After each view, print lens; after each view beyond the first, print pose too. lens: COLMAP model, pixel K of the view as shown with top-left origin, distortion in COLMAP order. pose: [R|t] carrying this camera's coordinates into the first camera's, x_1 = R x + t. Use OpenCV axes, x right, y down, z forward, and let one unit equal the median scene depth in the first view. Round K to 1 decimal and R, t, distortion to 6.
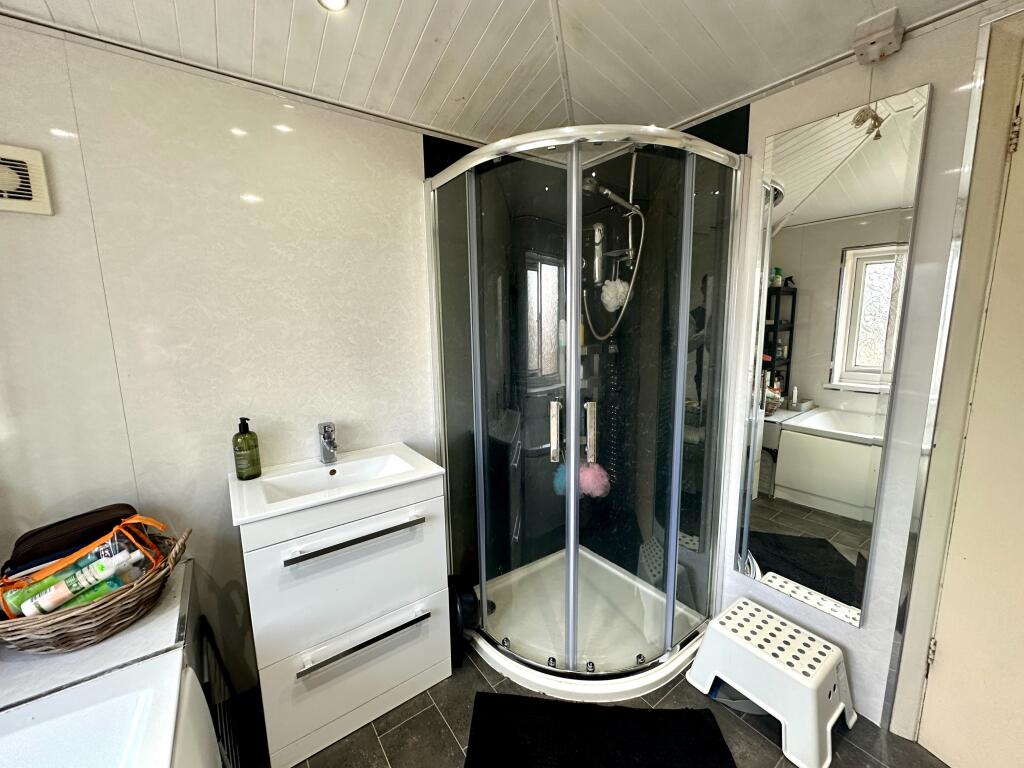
lens RADIAL K [[410.7, 0, 512.0], [0, 410.7, 384.0], [0, 0, 1]] dist [0.000665, -0.000084]
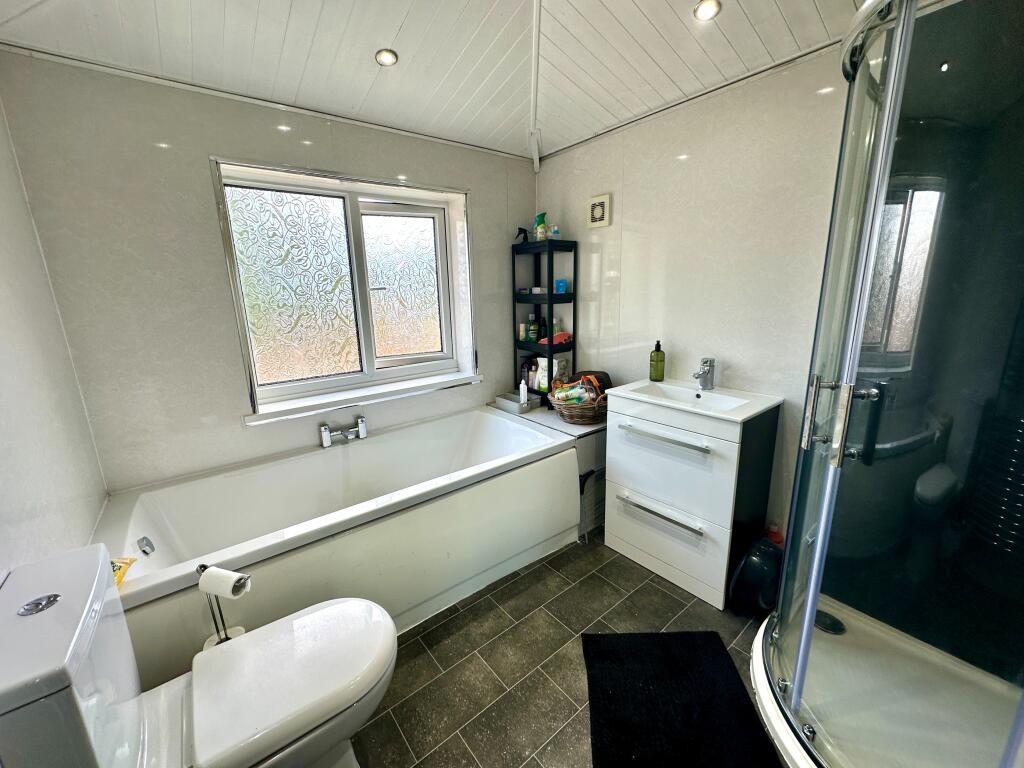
lens RADIAL K [[410.7, 0, 512.0], [0, 410.7, 384.0], [0, 0, 1]] dist [0.000665, -0.000084]
pose [[0.047819, 0.235402, -0.970721, 0.830575], [-0.126320, 0.965455, 0.227902, -0.041576], [0.990836, 0.111724, 0.075903, 0.356431]]
